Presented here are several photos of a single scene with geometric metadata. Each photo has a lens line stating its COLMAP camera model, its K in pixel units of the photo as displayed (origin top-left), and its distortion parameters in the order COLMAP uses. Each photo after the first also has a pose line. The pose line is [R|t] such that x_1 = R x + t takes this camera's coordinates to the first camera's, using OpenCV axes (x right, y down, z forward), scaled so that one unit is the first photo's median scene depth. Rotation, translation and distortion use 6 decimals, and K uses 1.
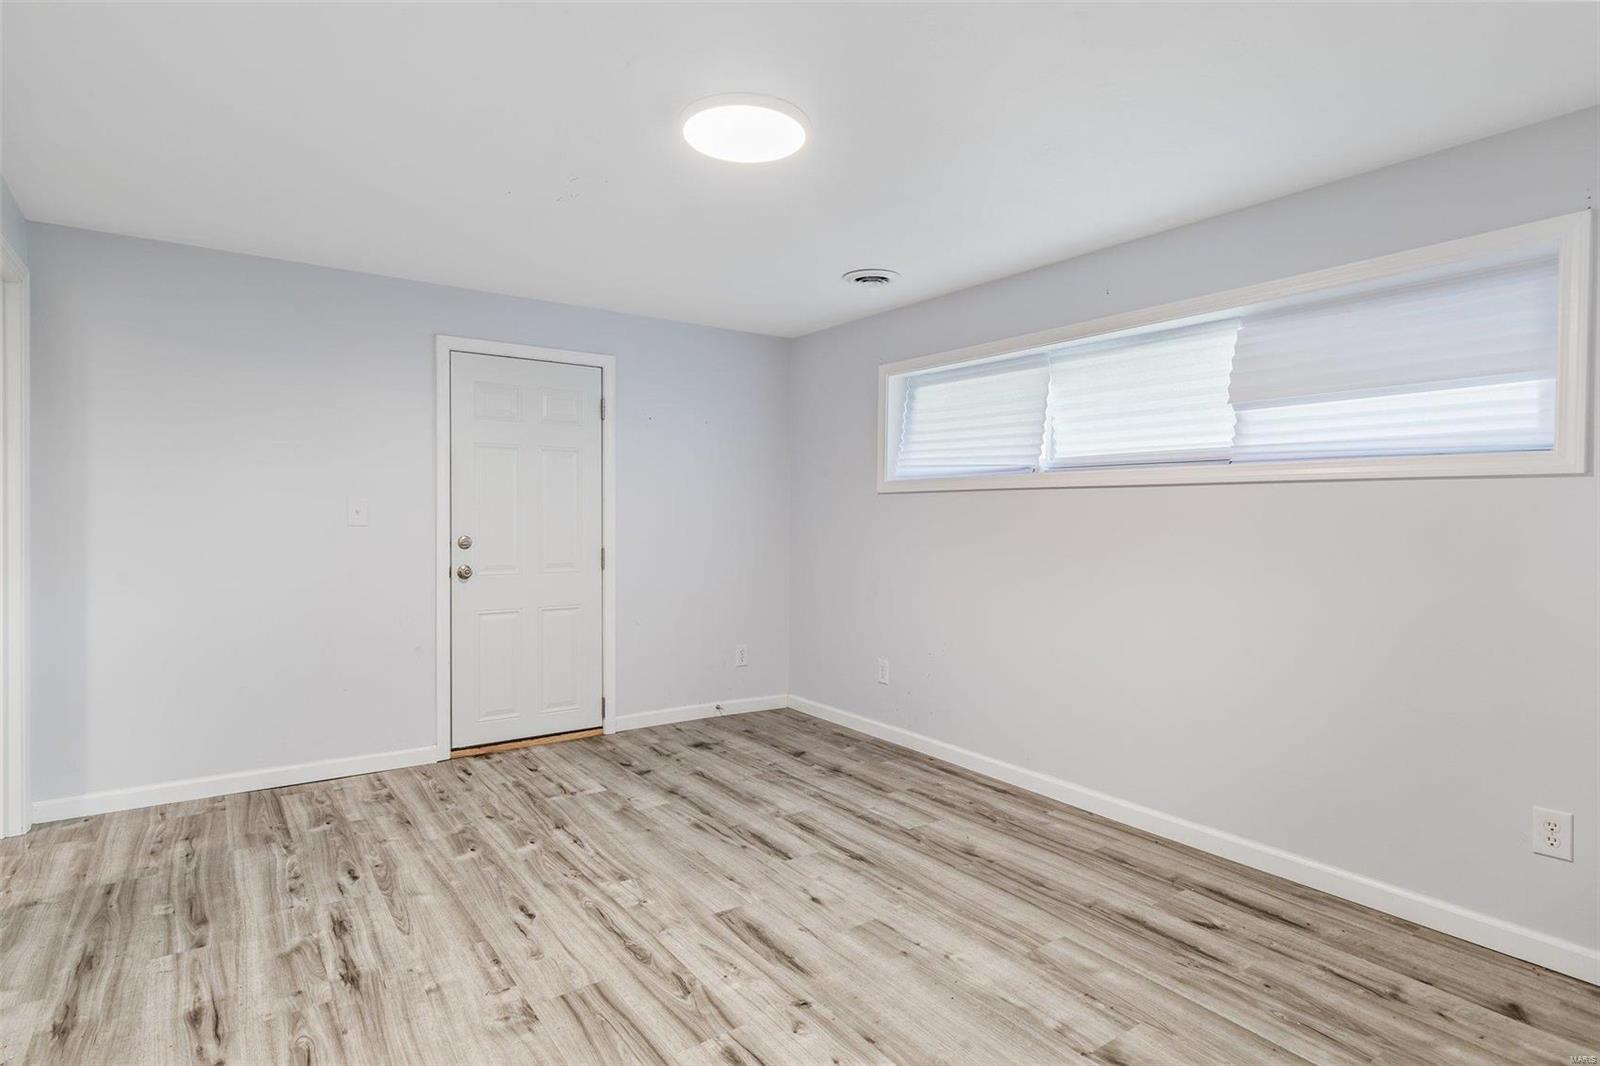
lens RADIAL K [[854.3, 0, 802.5], [0, 854.3, 509.9], [0, 0, 1]] dist [-0.000601, 0.000135]
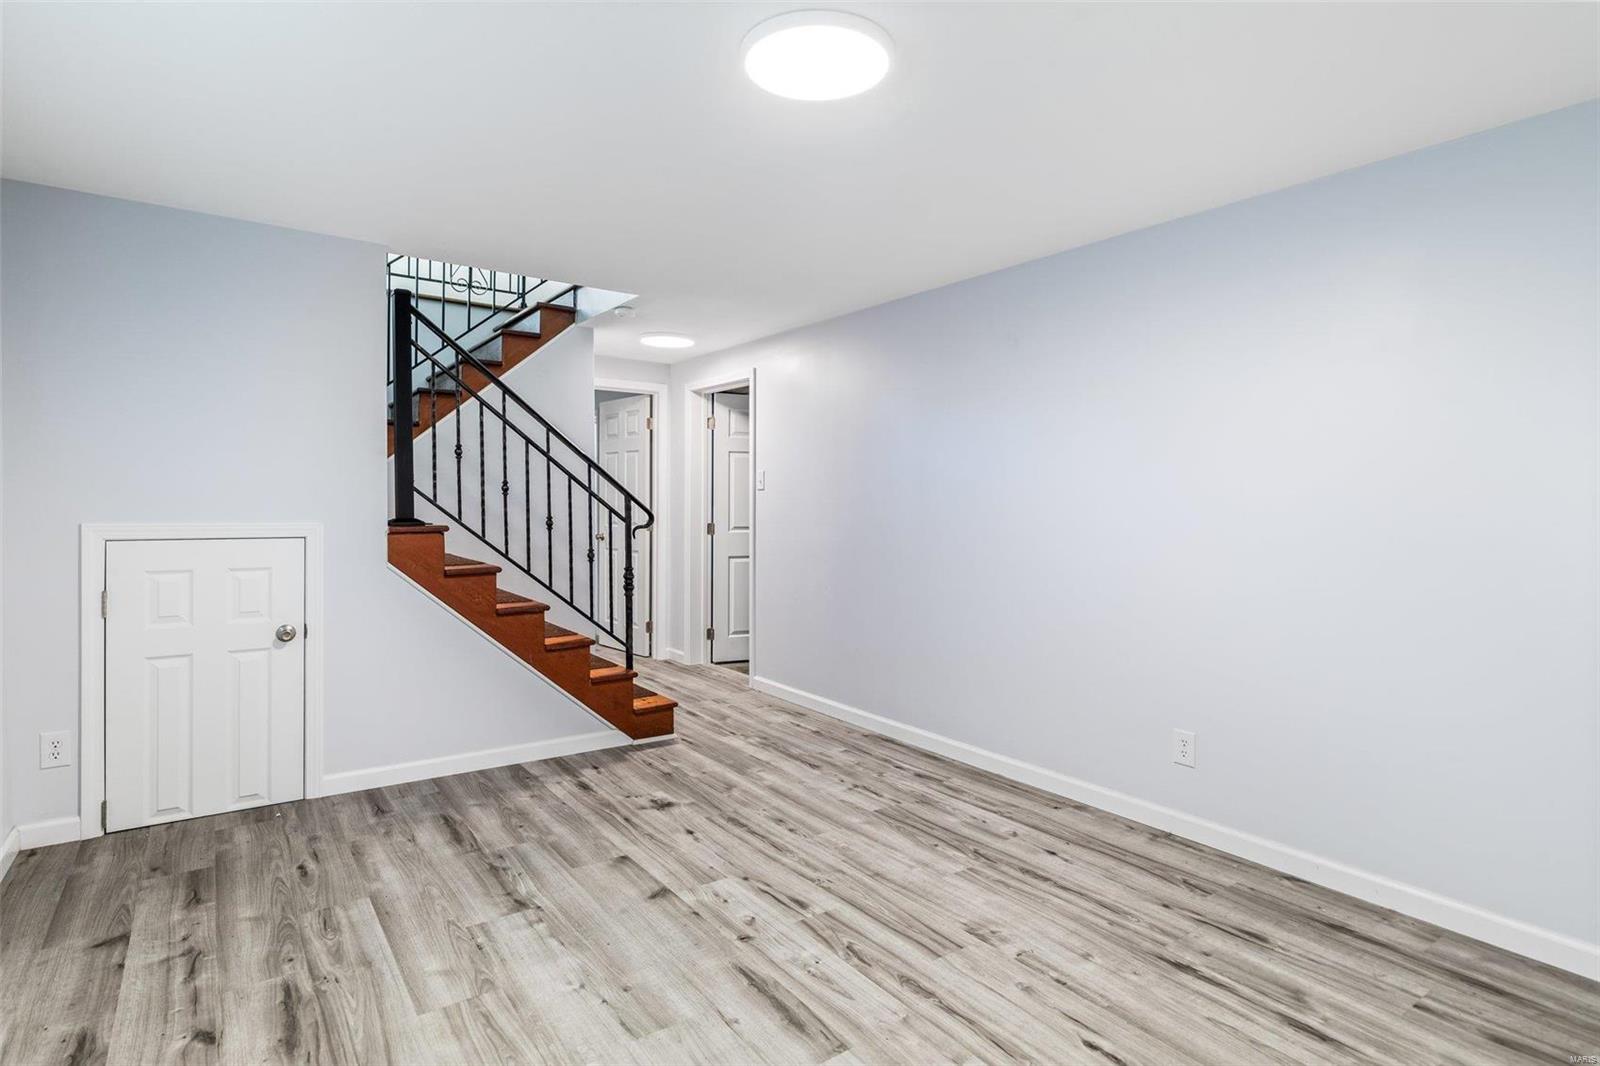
lens RADIAL K [[808.6, 0, 808.0], [0, 808.6, 529.9], [0, 0, 1]] dist [-0.000881, 0.000130]
pose [[-0.999832, -0.013765, -0.012100, -0.058758], [-0.014078, 0.999559, 0.026158, 0.004060], [0.011735, 0.026324, -0.999585, 1.899875]]
